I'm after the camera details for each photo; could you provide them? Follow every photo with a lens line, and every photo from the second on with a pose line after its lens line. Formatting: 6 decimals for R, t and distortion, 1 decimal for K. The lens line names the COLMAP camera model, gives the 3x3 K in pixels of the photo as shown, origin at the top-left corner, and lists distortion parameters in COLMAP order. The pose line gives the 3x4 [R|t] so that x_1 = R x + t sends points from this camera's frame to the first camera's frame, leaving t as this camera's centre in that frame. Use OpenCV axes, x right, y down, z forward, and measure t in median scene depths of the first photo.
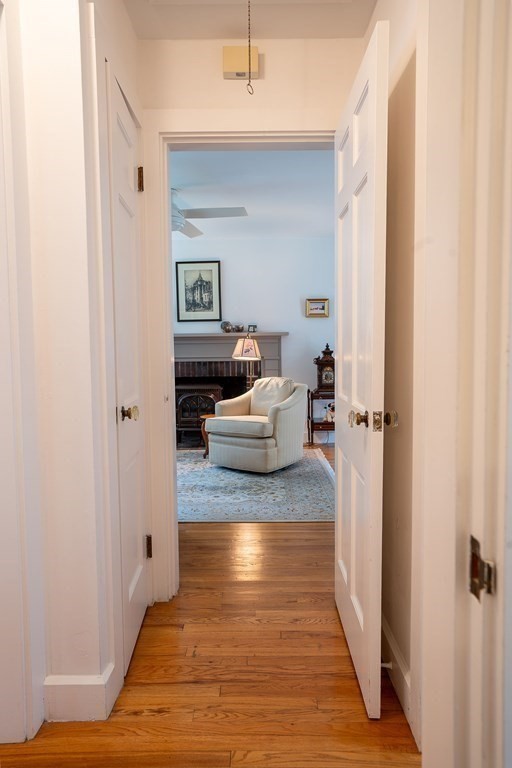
lens RADIAL K [[548.6, 0, 256.0], [0, 548.6, 384.0], [0, 0, 1]] dist [0.101154, 0.000108]
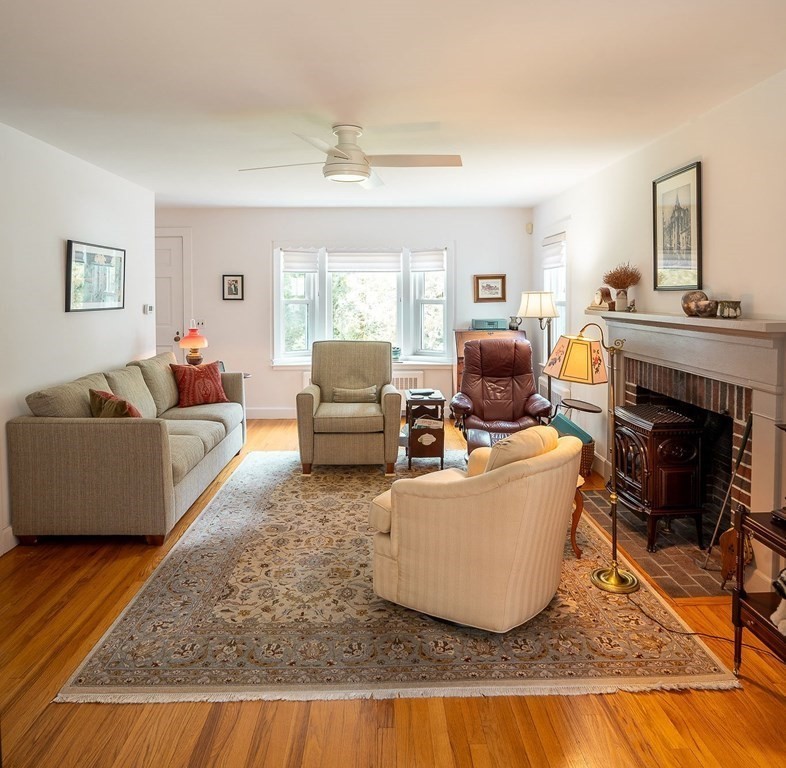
lens RADIAL K [[579.0, 0, 377.7], [0, 579.0, 307.4], [0, 0, 1]] dist [-0.030161, 0.000602]
pose [[0.010982, 0.035905, -0.999295, 0.418828], [-0.060560, 0.997545, 0.035177, -0.100550], [0.998104, 0.060131, 0.013129, 0.726056]]
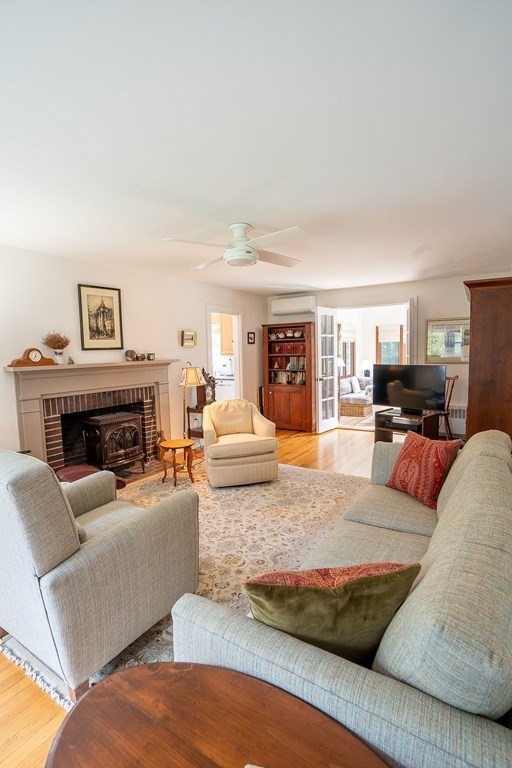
lens RADIAL K [[378.0, 0, 256.0], [0, 378.0, 384.0], [0, 0, 1]] dist [-0.002549, -0.000117]
pose [[0.535943, -0.076171, 0.840811, -0.517007], [0.071282, 0.996448, 0.044834, -0.065654], [-0.841240, 0.035906, 0.539469, 0.430193]]
